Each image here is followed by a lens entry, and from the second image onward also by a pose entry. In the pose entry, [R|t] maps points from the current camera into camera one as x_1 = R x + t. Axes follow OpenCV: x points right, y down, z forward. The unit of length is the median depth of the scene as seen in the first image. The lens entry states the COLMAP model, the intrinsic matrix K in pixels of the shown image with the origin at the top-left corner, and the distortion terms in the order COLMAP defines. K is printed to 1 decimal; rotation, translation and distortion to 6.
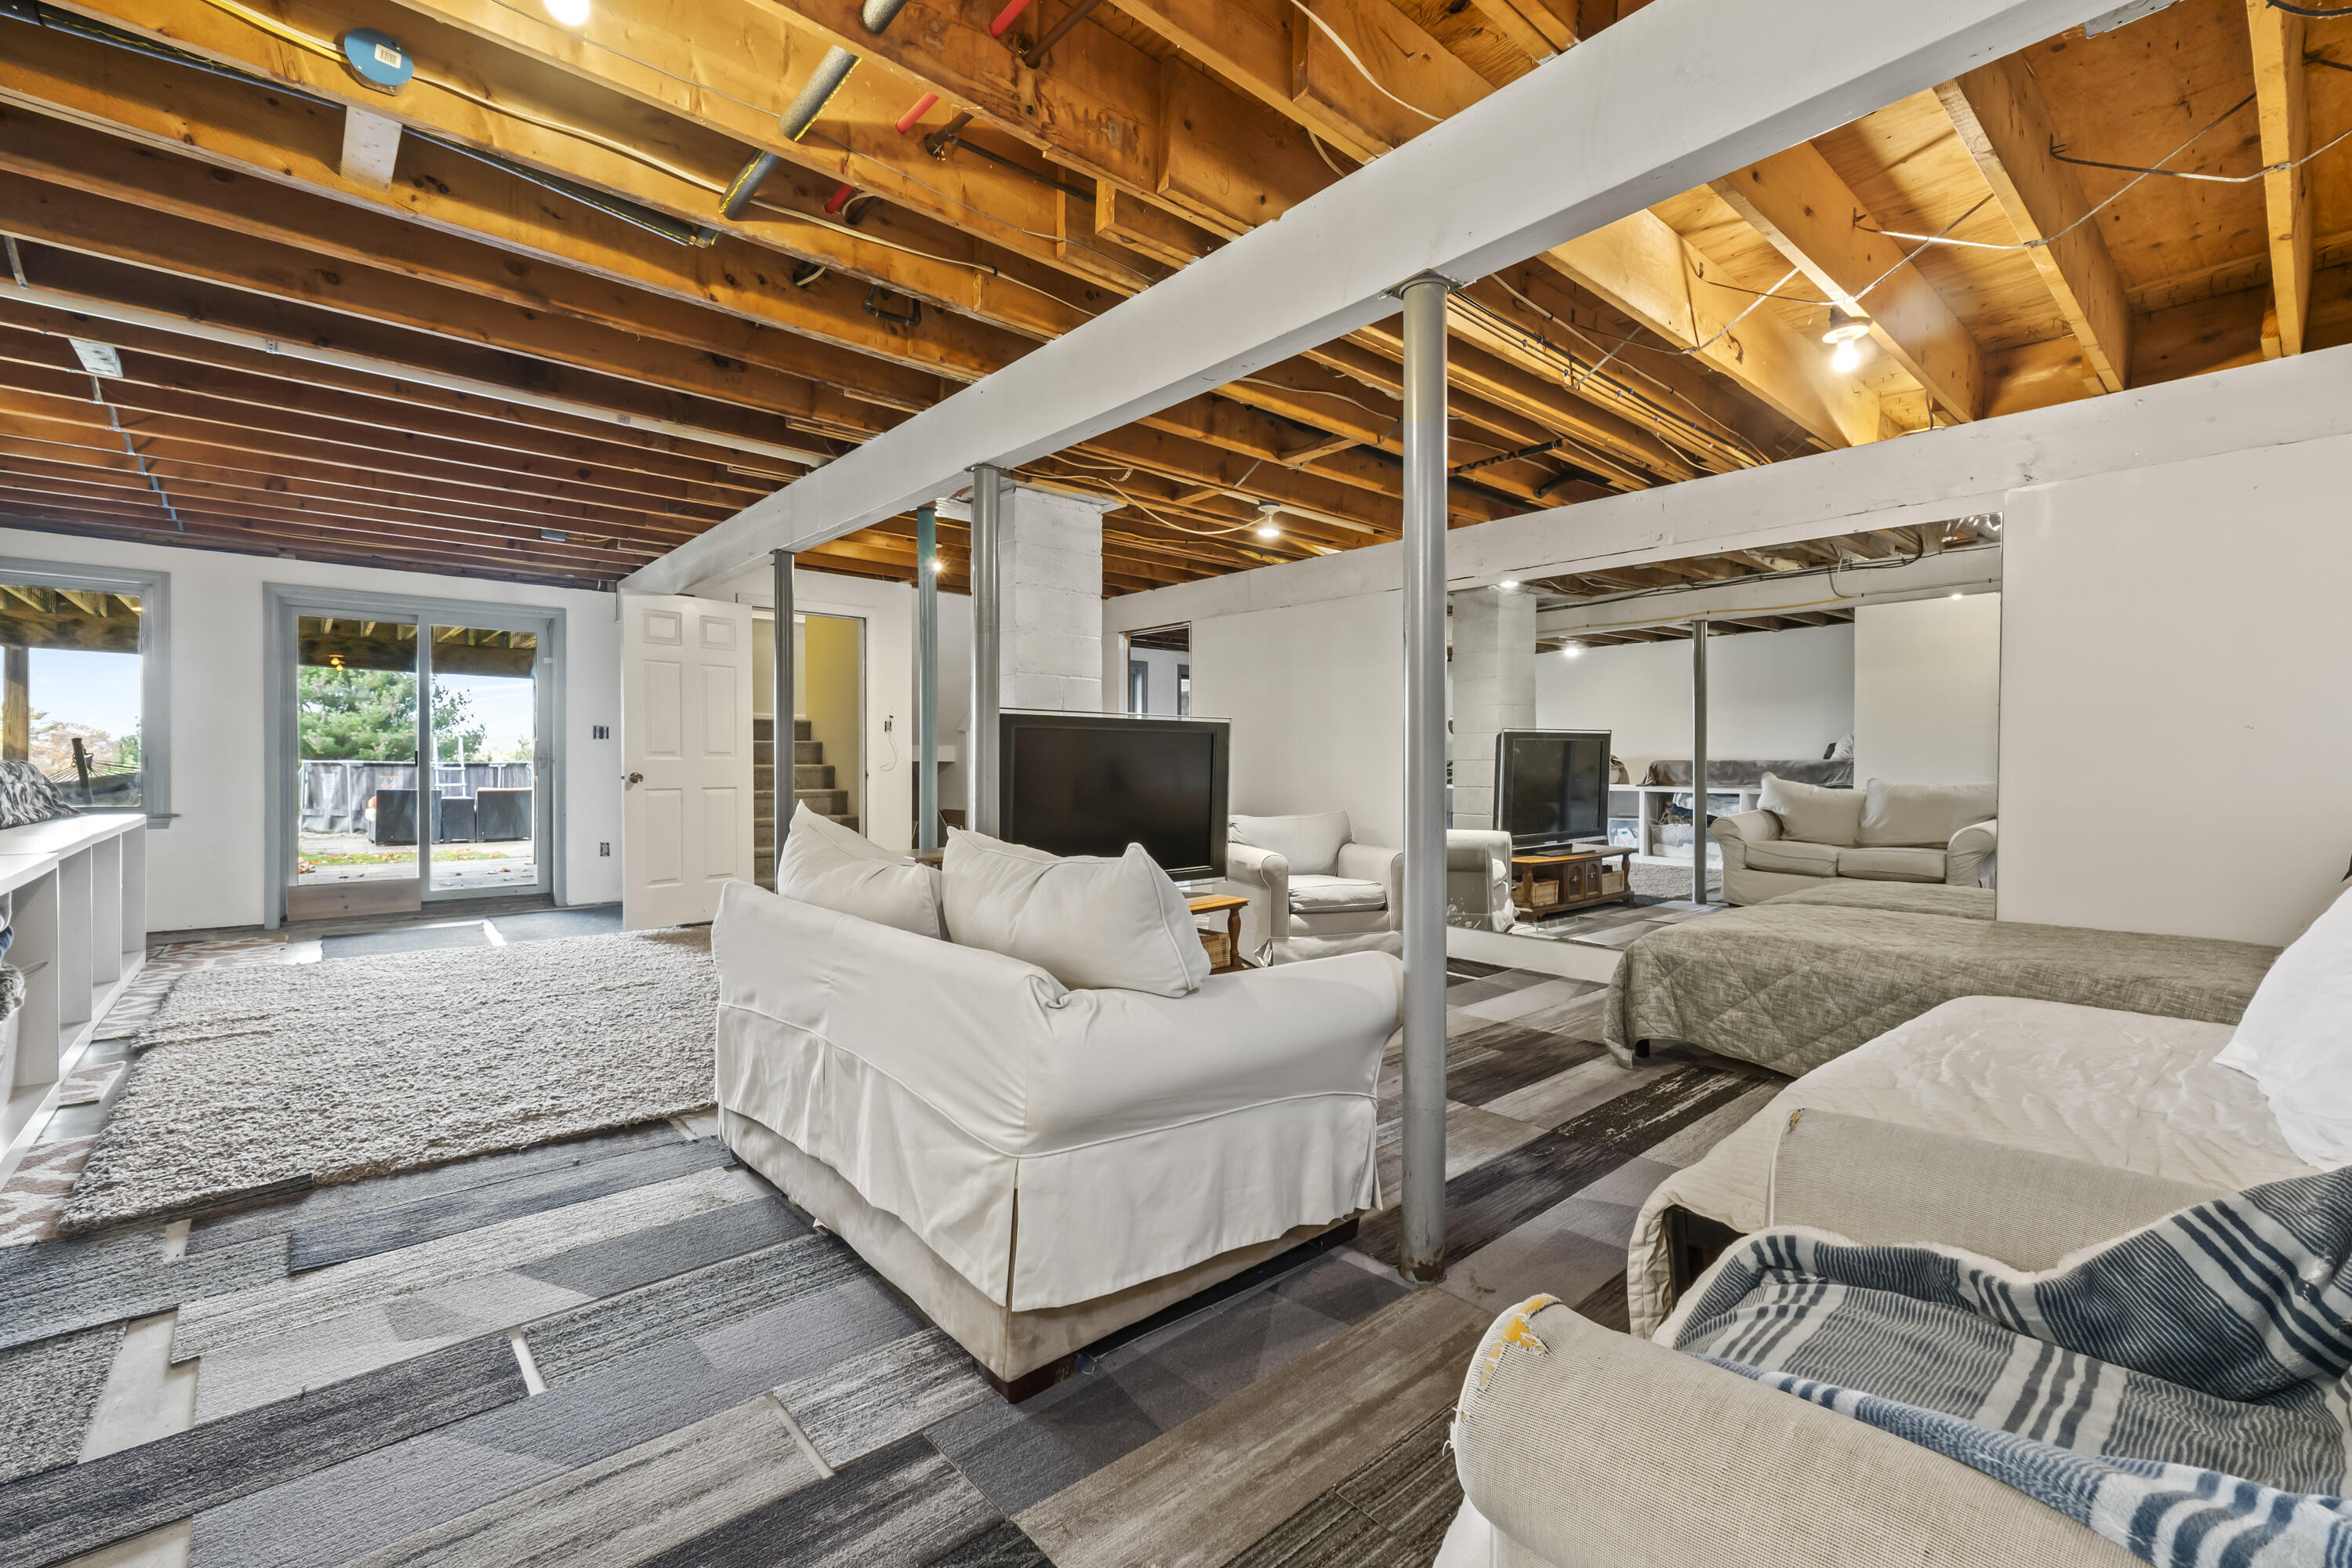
lens RADIAL K [[997.8, 0, 1177.6], [0, 997.8, 776.6], [0, 0, 1]] dist [0.002948, -0.000054]
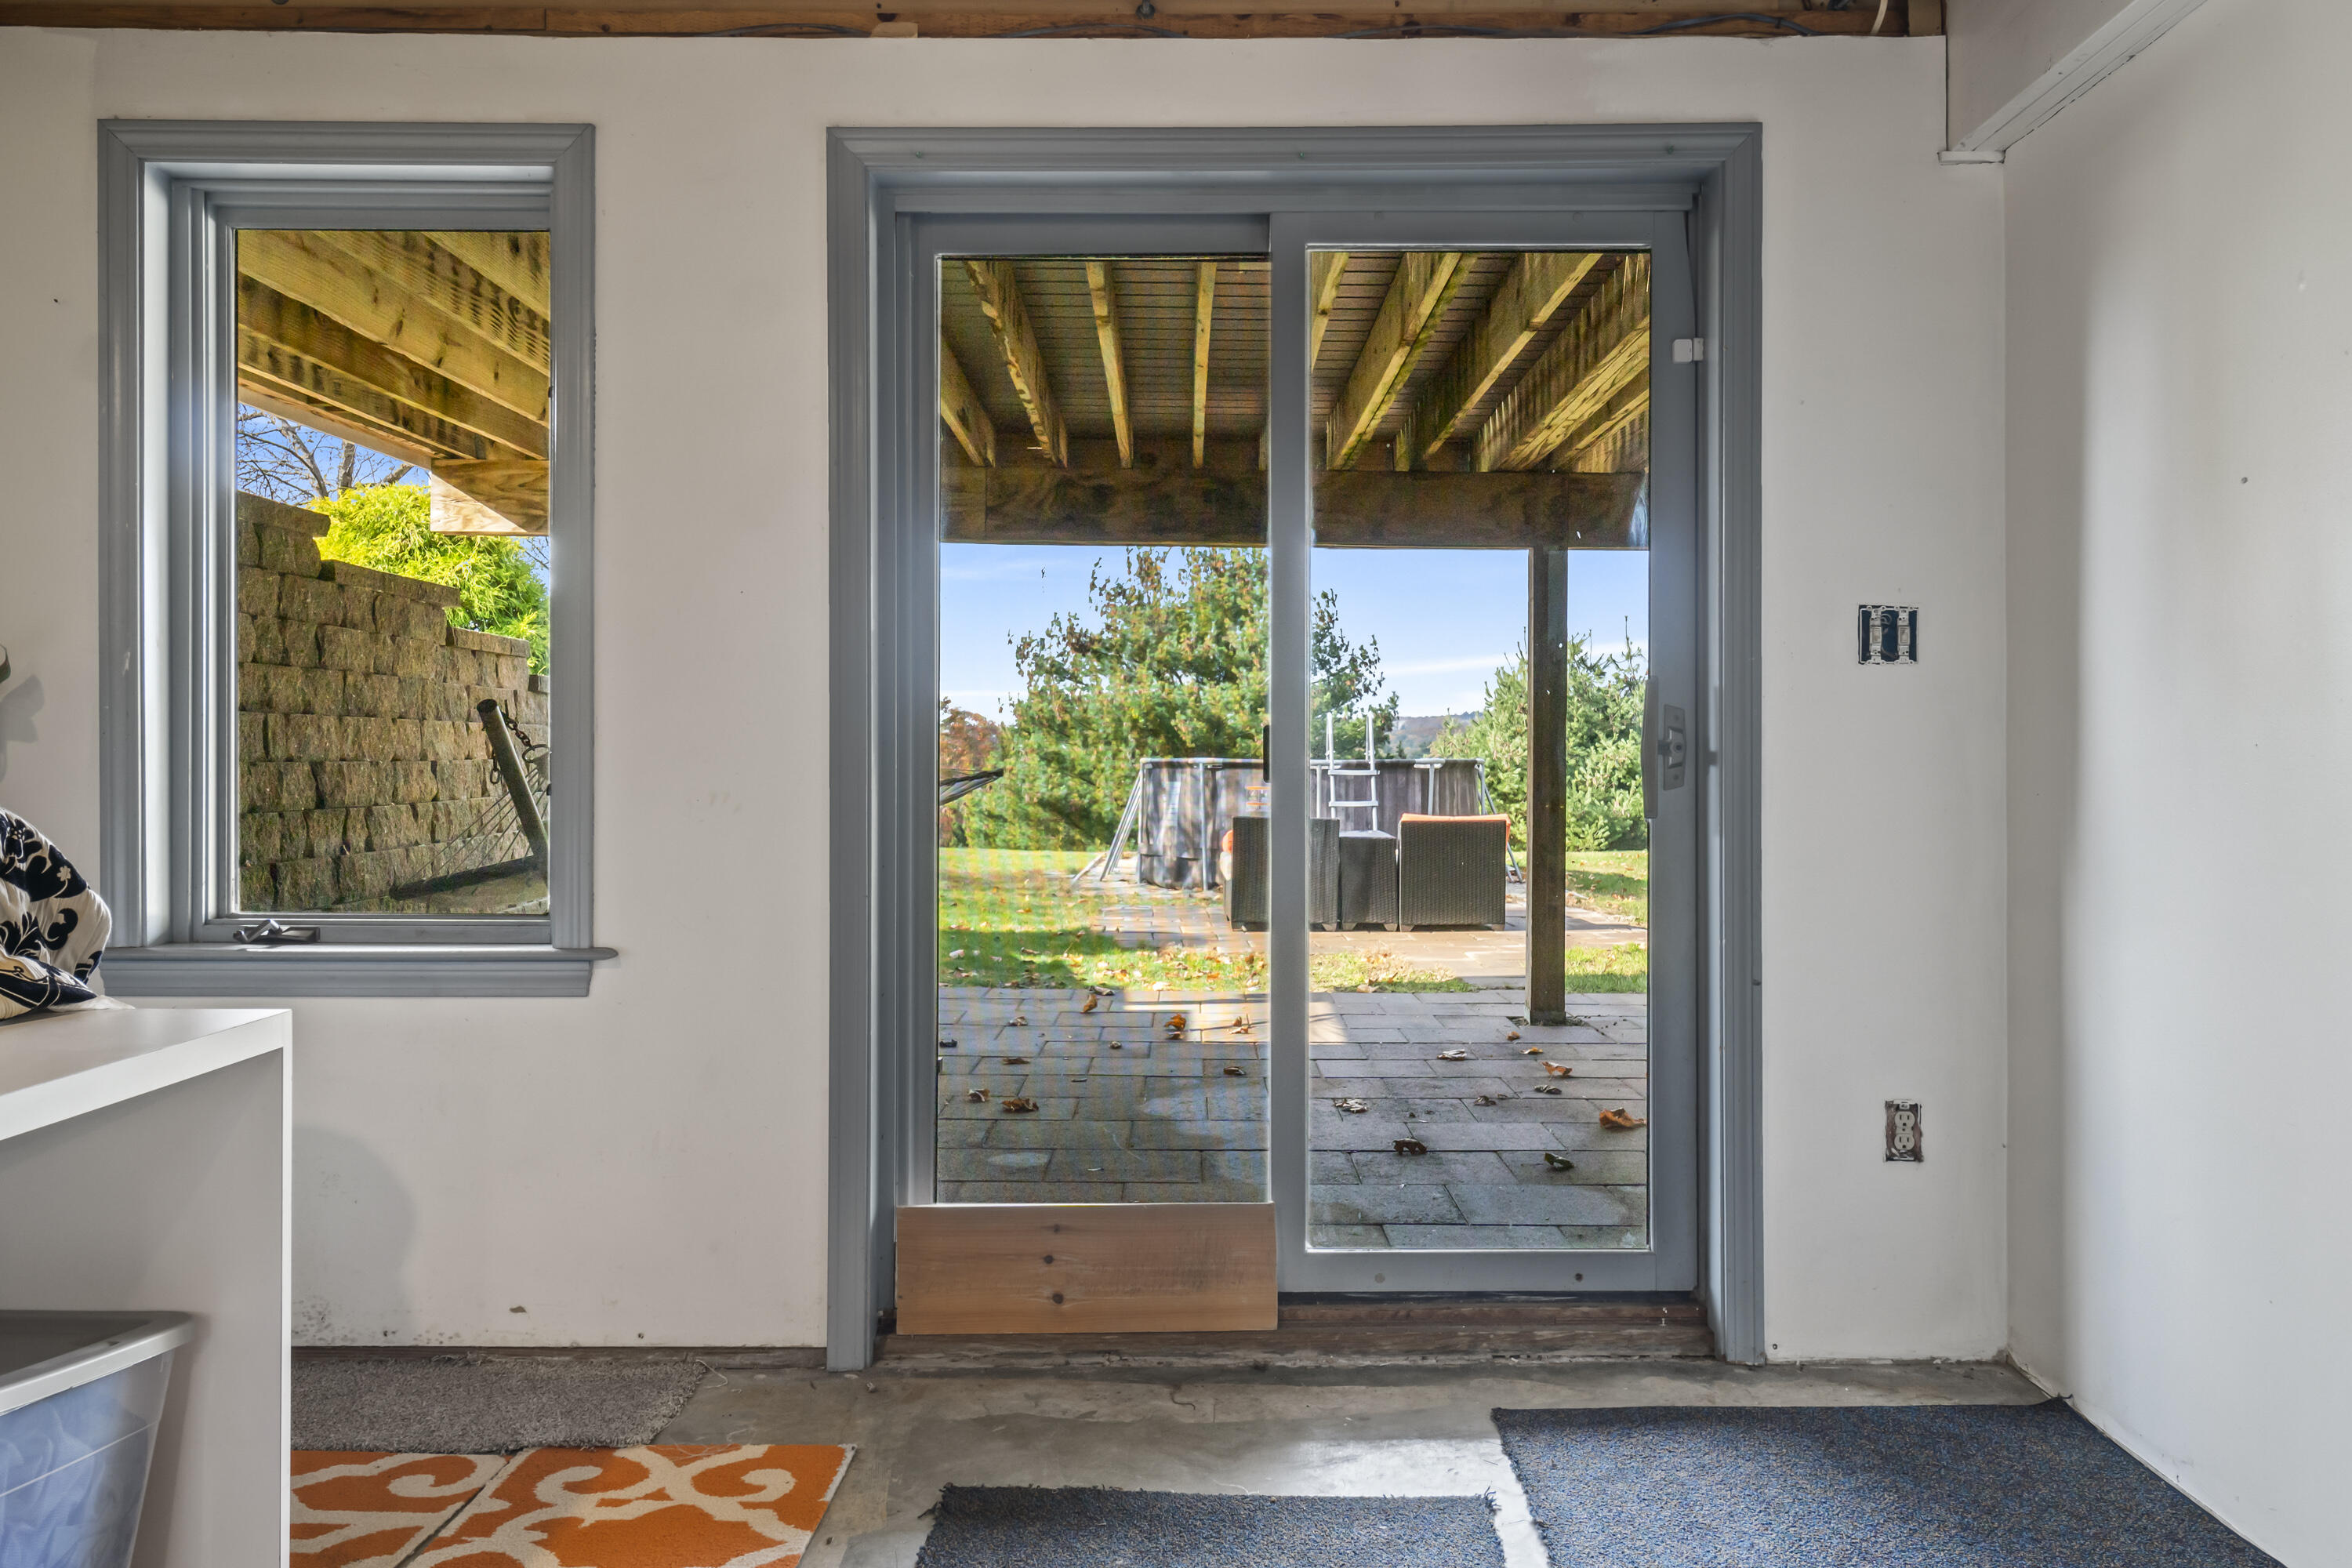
lens RADIAL K [[1705.0, 0, 1176.8], [0, 1705.0, 776.0], [0, 0, 1]] dist [0.022134, 0.005370]
pose [[0.745625, 0.001130, -0.666365, -0.233158], [-0.002394, 0.999997, -0.000982, -0.005352], [0.666361, 0.002327, 0.745625, 0.316506]]
